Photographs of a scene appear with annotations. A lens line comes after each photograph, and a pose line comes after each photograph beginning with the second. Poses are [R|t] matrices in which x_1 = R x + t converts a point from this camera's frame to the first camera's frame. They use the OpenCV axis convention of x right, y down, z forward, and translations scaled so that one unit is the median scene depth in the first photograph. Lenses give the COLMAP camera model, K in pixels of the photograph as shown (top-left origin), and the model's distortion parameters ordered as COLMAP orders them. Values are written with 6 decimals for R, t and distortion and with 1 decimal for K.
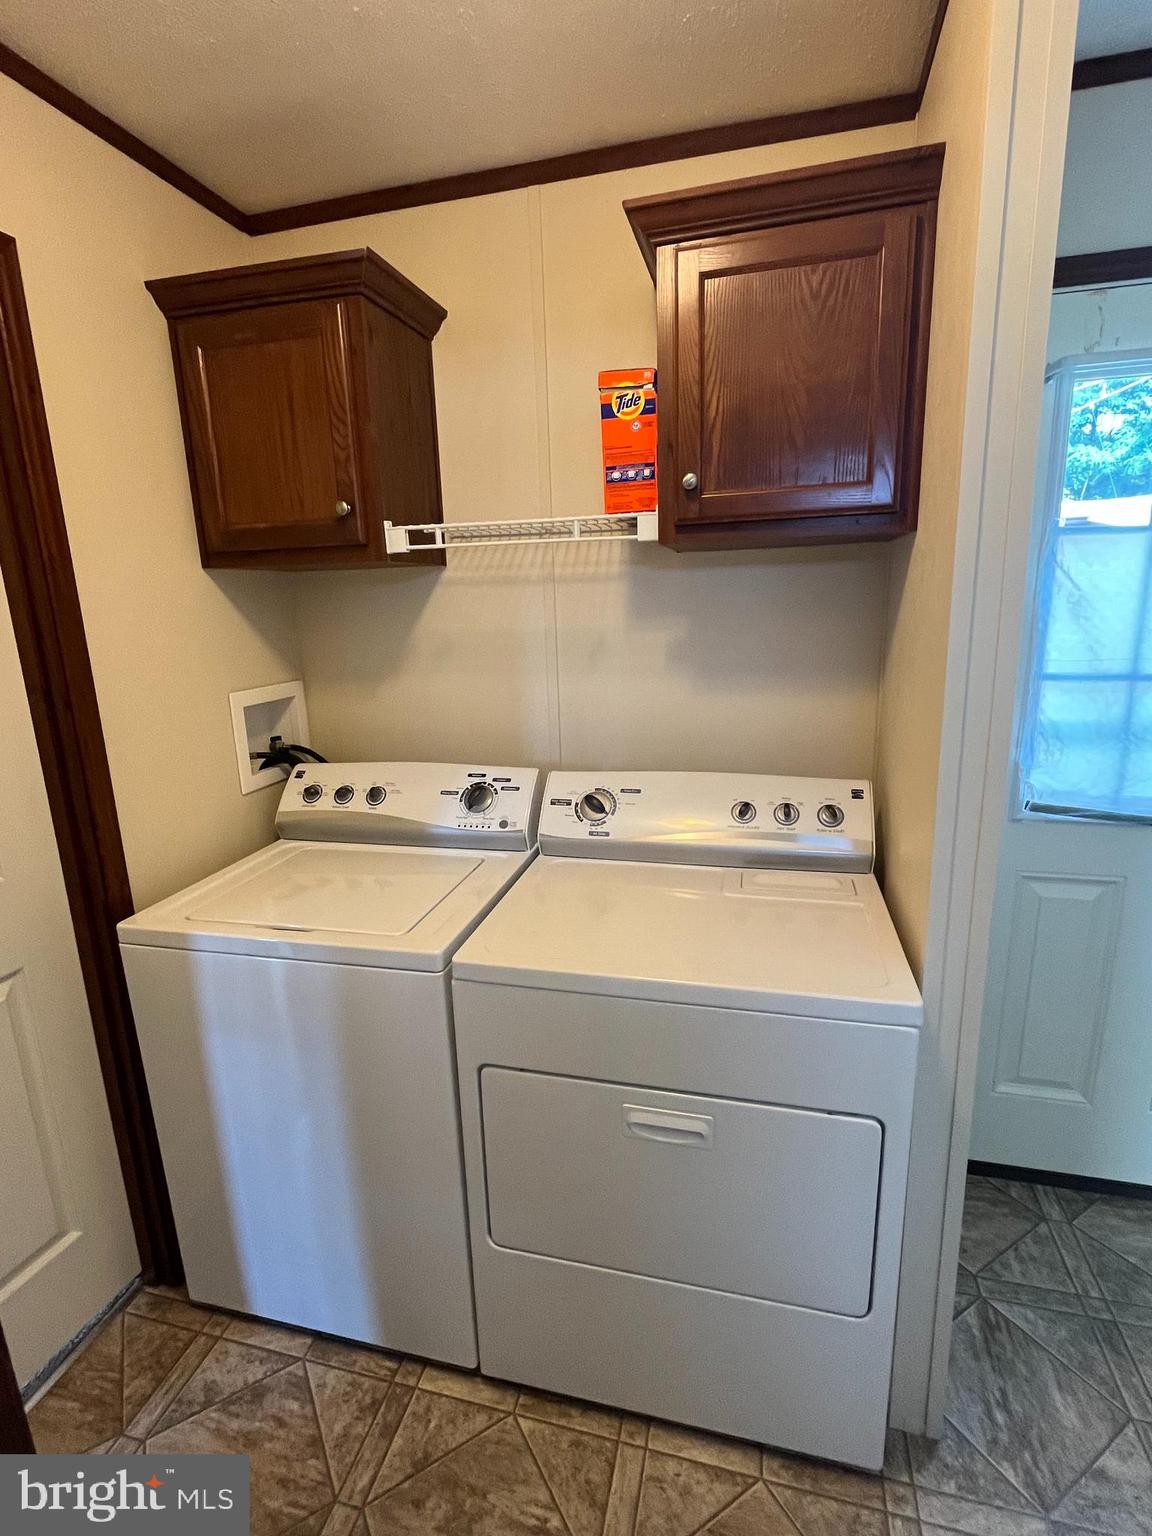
lens RADIAL K [[739.7, 0, 567.2], [0, 739.7, 773.4], [0, 0, 1]] dist [0.000402, -0.000654]
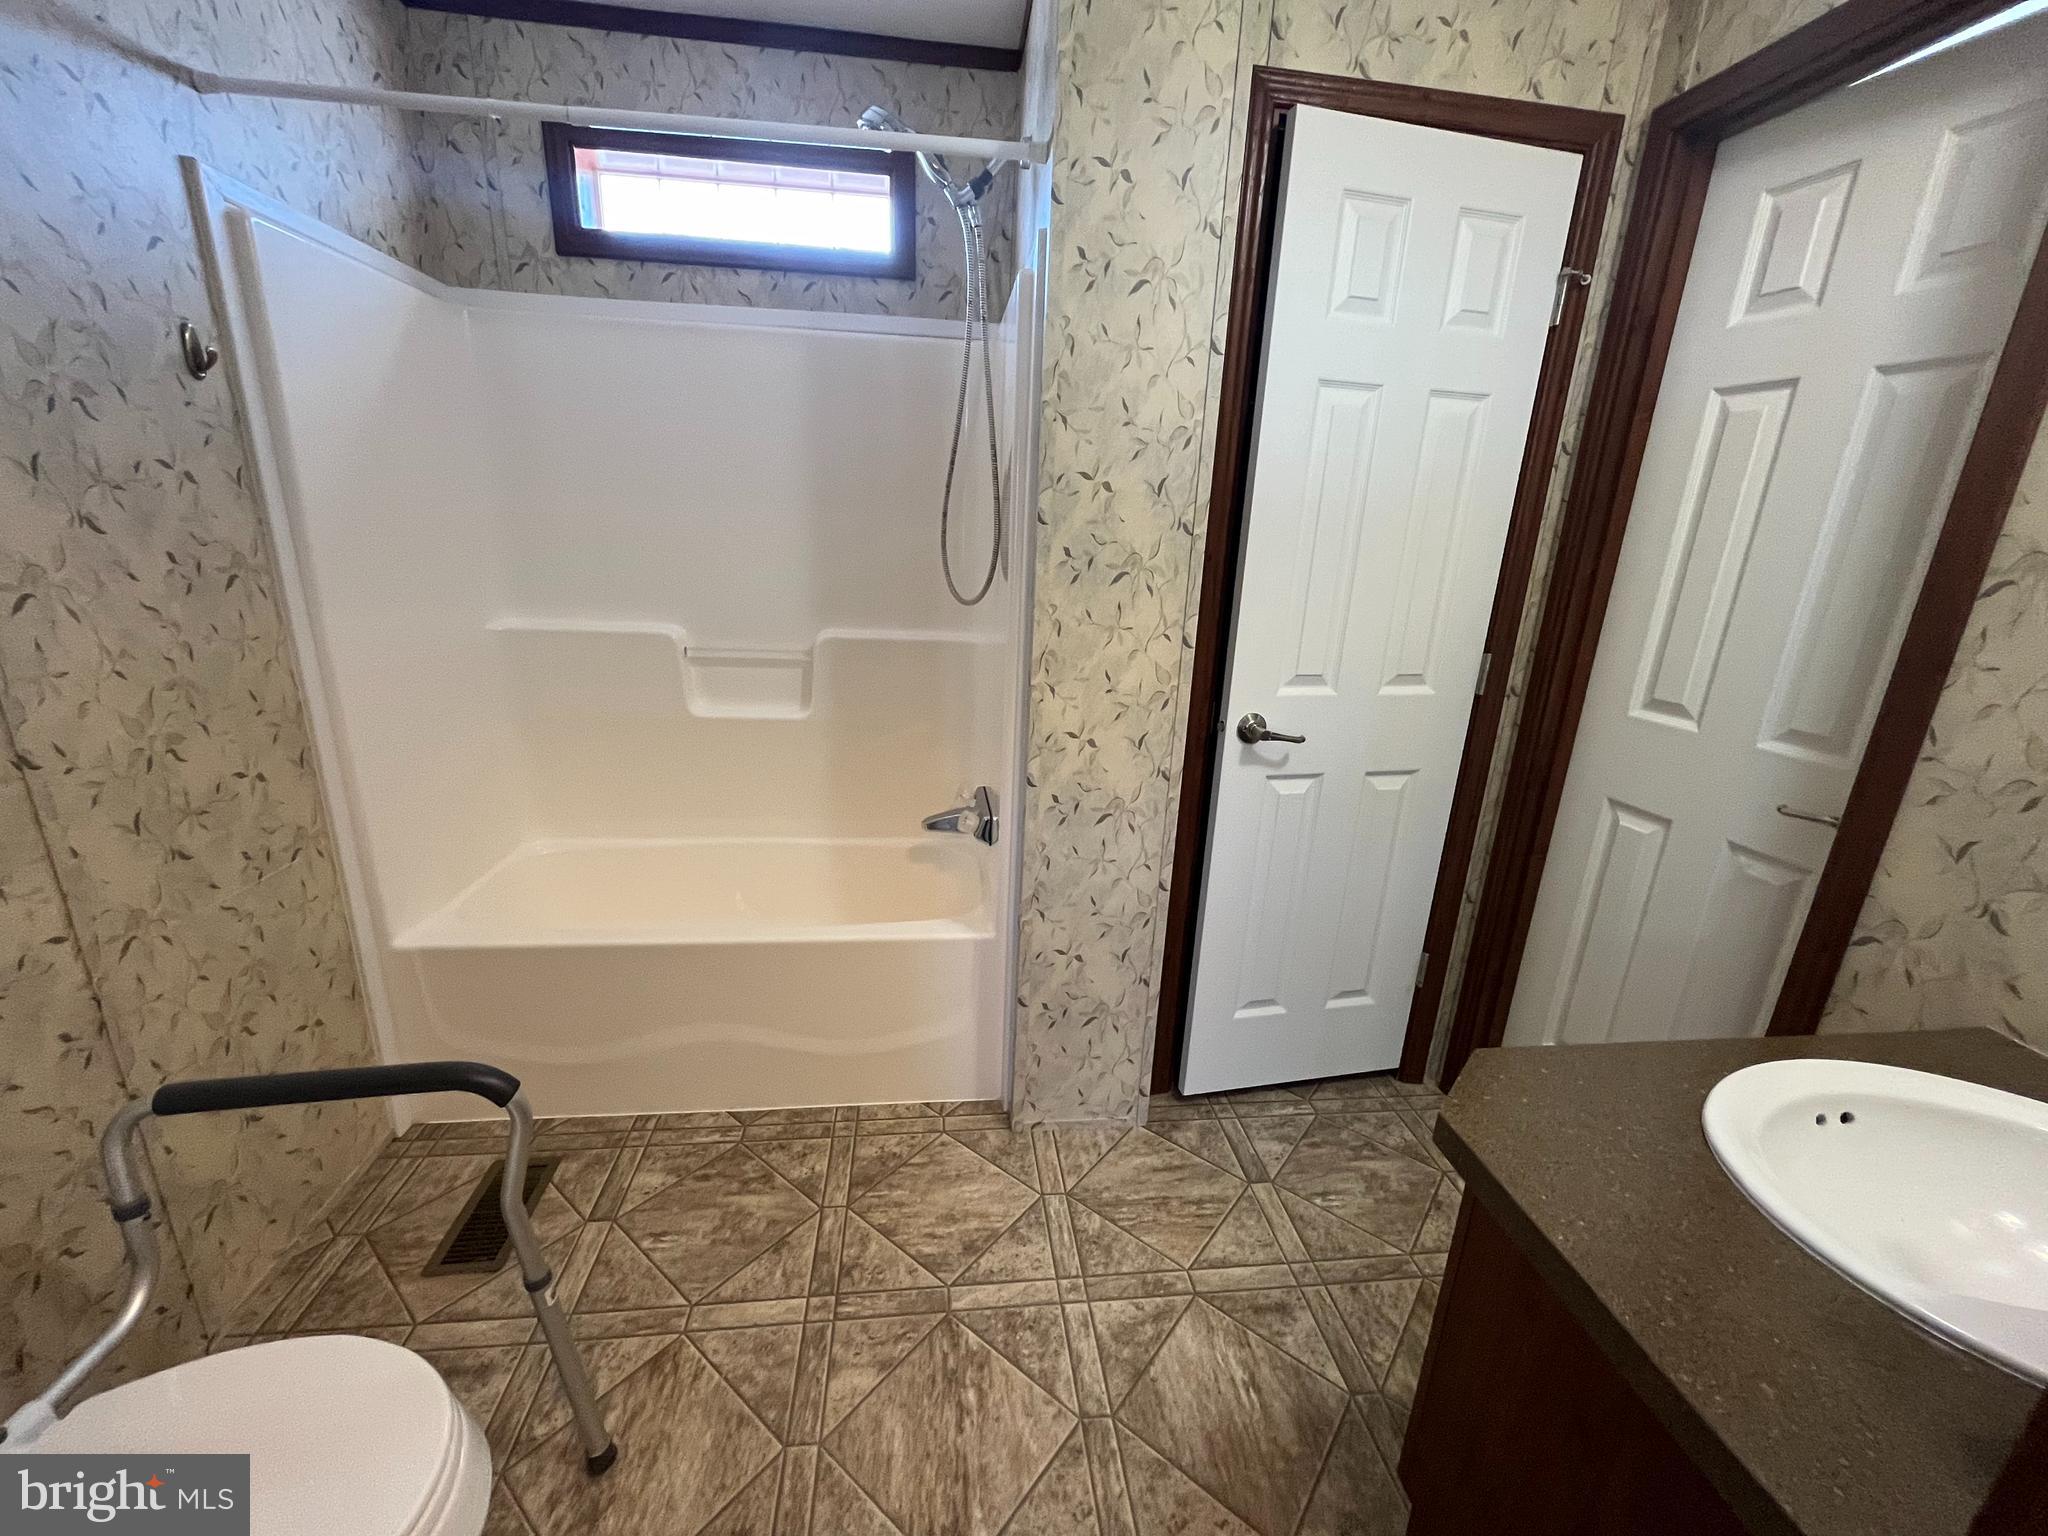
lens RADIAL K [[823.6, 0, 1024.7], [0, 823.6, 775.8], [0, 0, 1]] dist [-0.002288, 0.000270]
pose [[-0.929903, 0.111867, -0.350380, -0.174516], [-0.087493, 0.858001, 0.506142, -0.279562], [0.357247, 0.501318, -0.788070, 1.633725]]
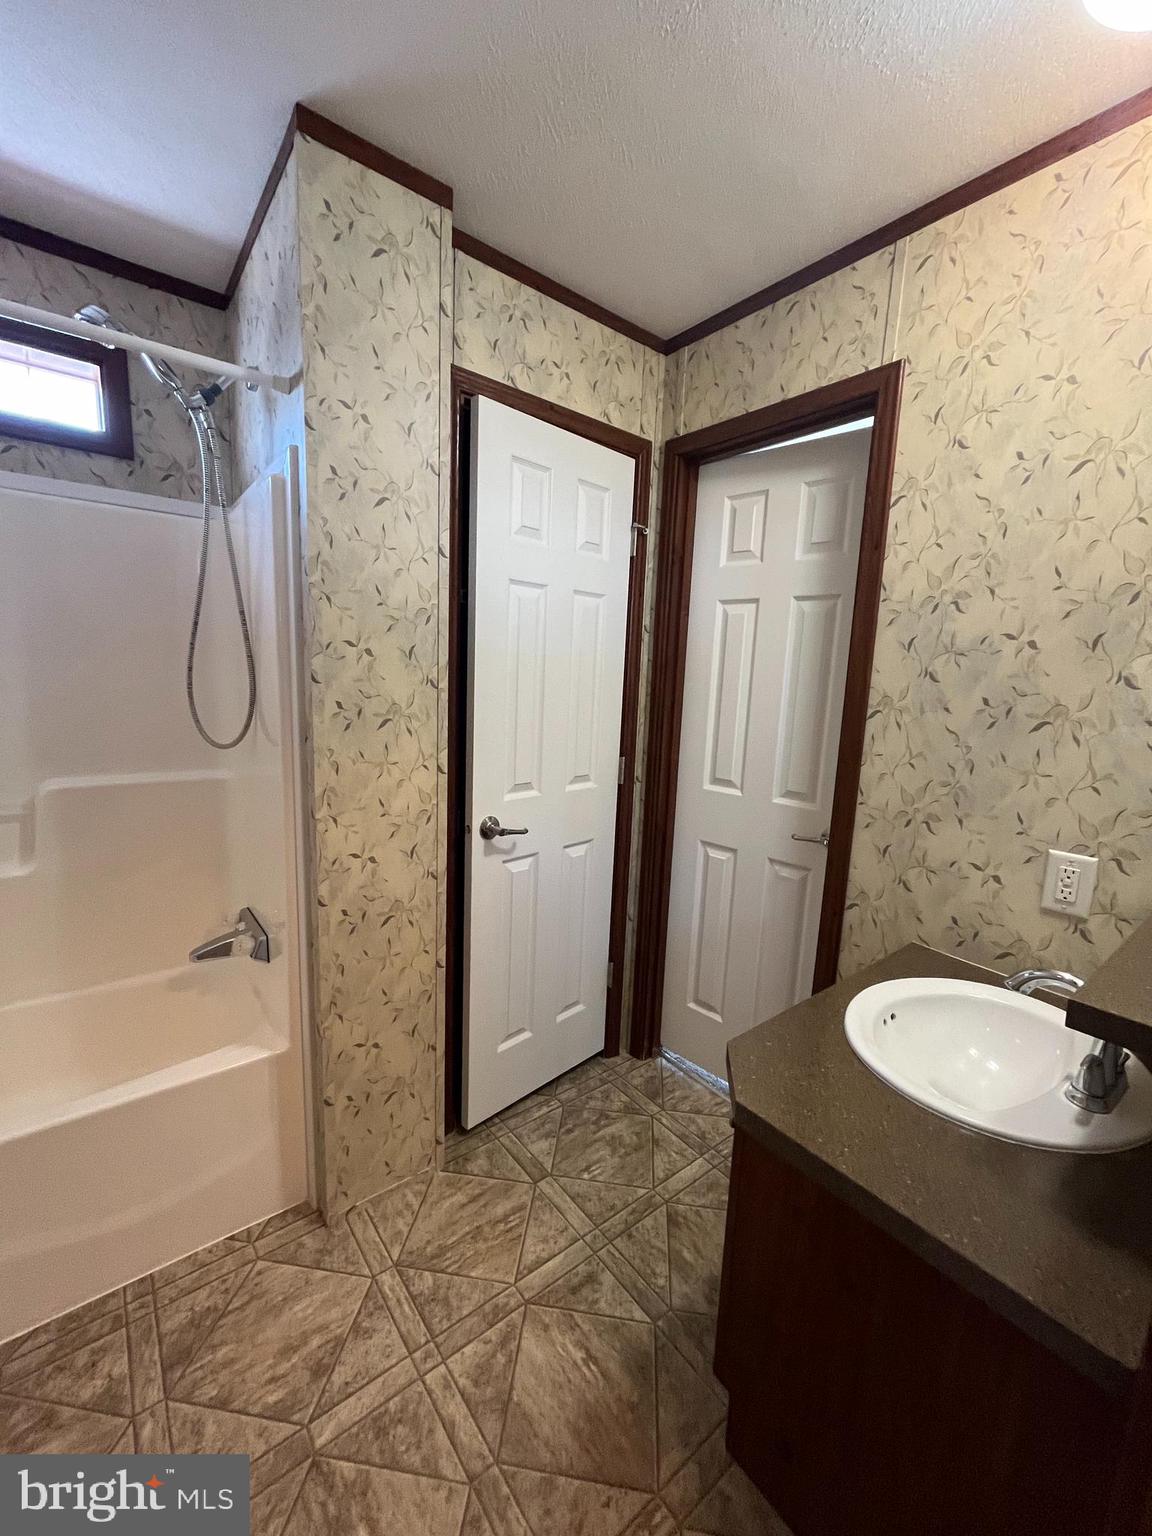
lens RADIAL K [[617.7, 0, 570.1], [0, 617.7, 770.2], [0, 0, 1]] dist [-0.002288, 0.000270]
pose [[-0.601821, 0.146193, -0.785136, -0.082394], [-0.200631, 0.923899, 0.325818, -0.281492], [0.773019, 0.353606, -0.526691, 1.472734]]
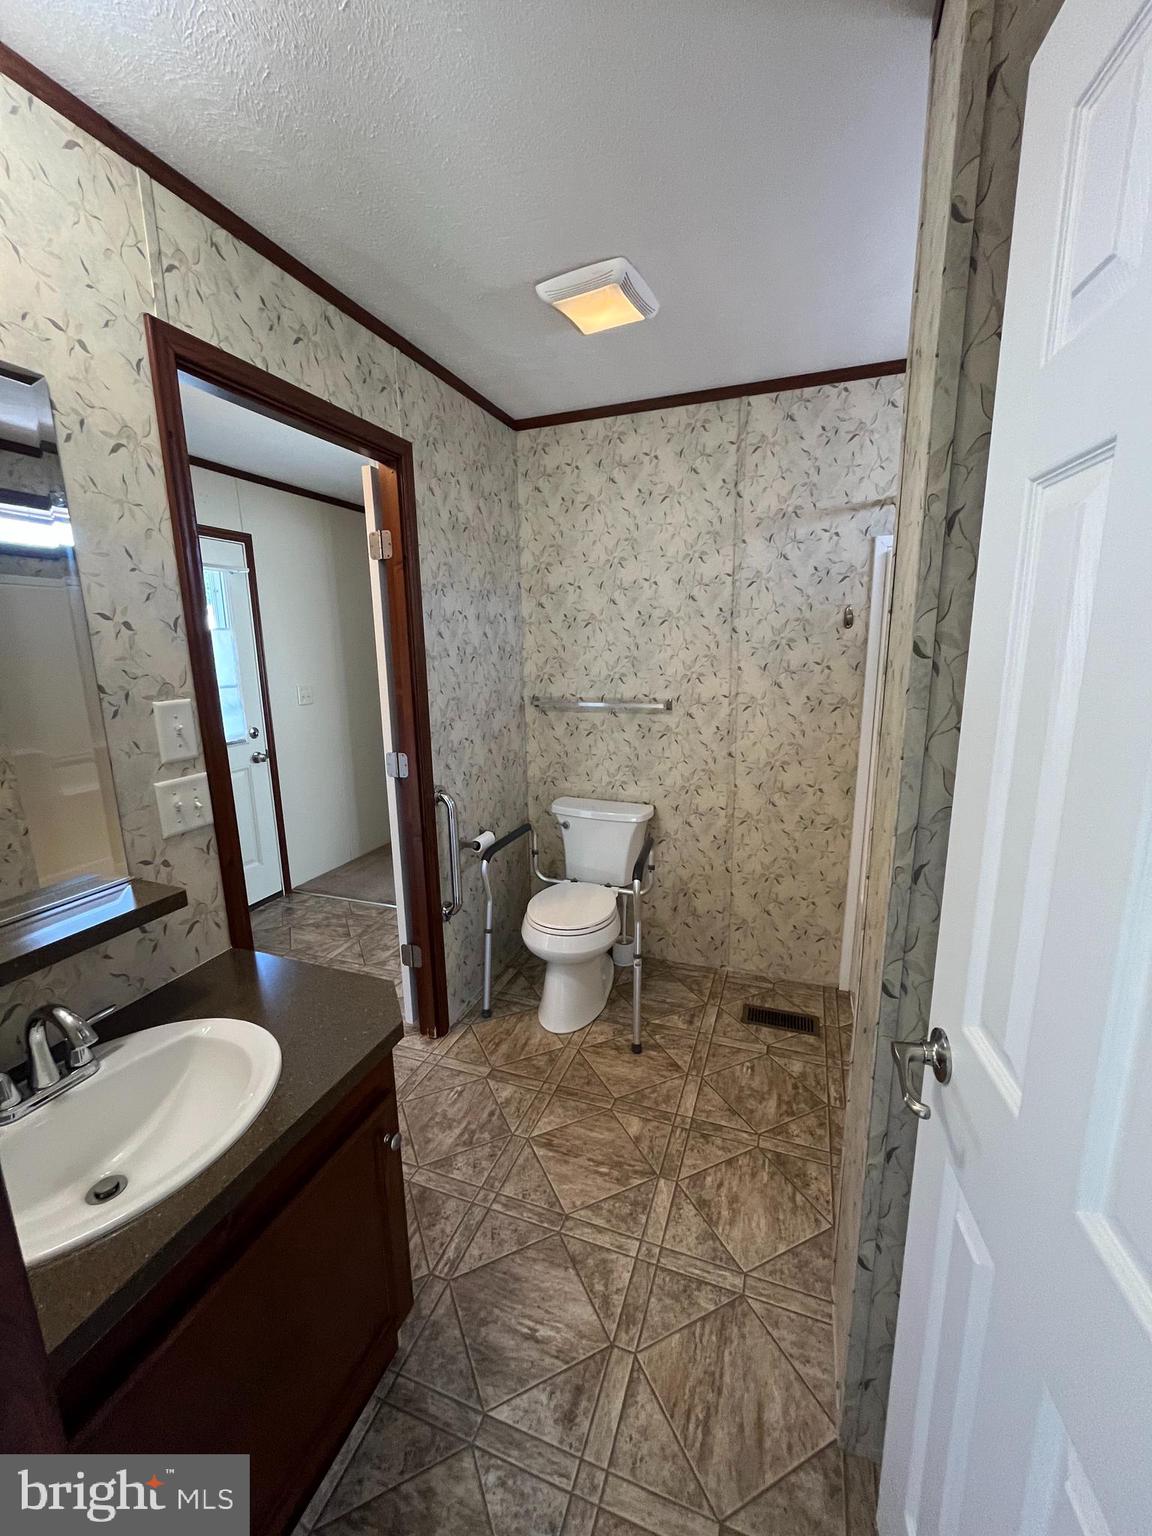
lens RADIAL K [[617.7, 0, 571.9], [0, 617.7, 772.6], [0, 0, 1]] dist [-0.002288, 0.000270]
pose [[0.096194, -0.166214, 0.981387, -1.483216], [0.247659, 0.958949, 0.138139, -0.153226], [-0.964060, 0.229761, 0.133409, 0.930250]]
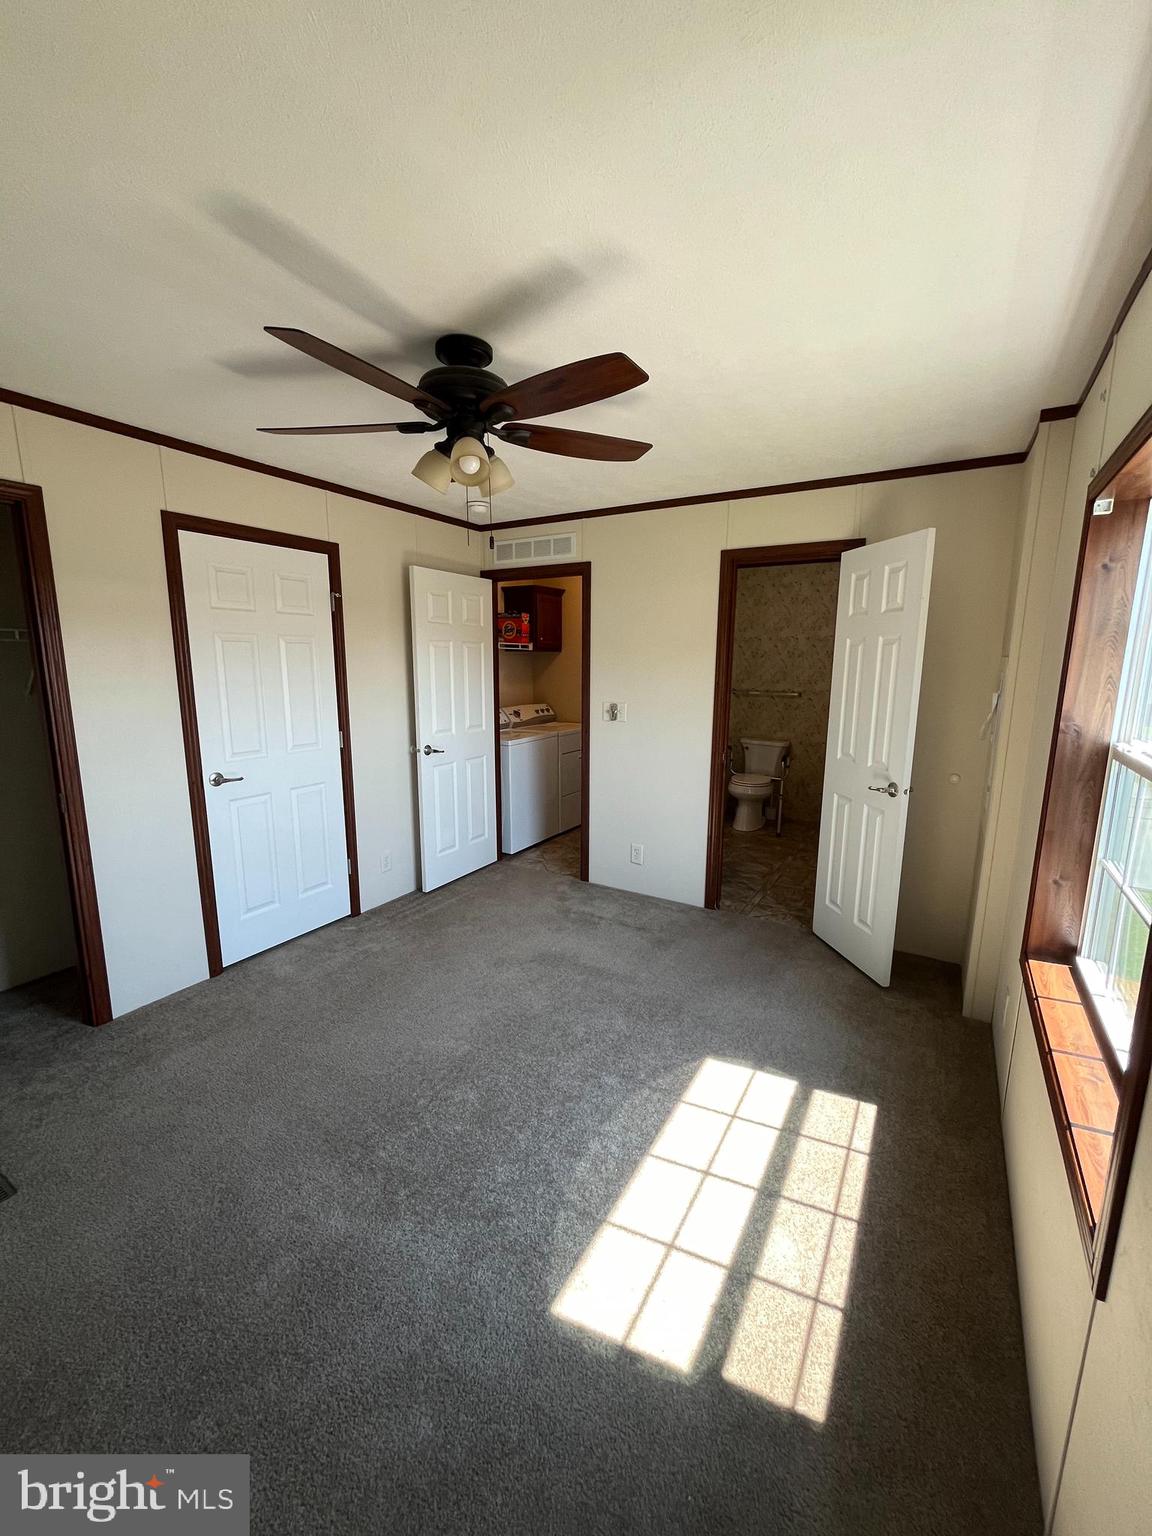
lens RADIAL K [[617.7, 0, 571.7], [0, 617.7, 772.7], [0, 0, 1]] dist [-0.002288, 0.000270]
pose [[0.280270, -0.130720, 0.950979, -3.986994], [0.206852, 0.975634, 0.073146, -0.121503], [-0.937369, 0.176212, 0.300481, 1.132829]]
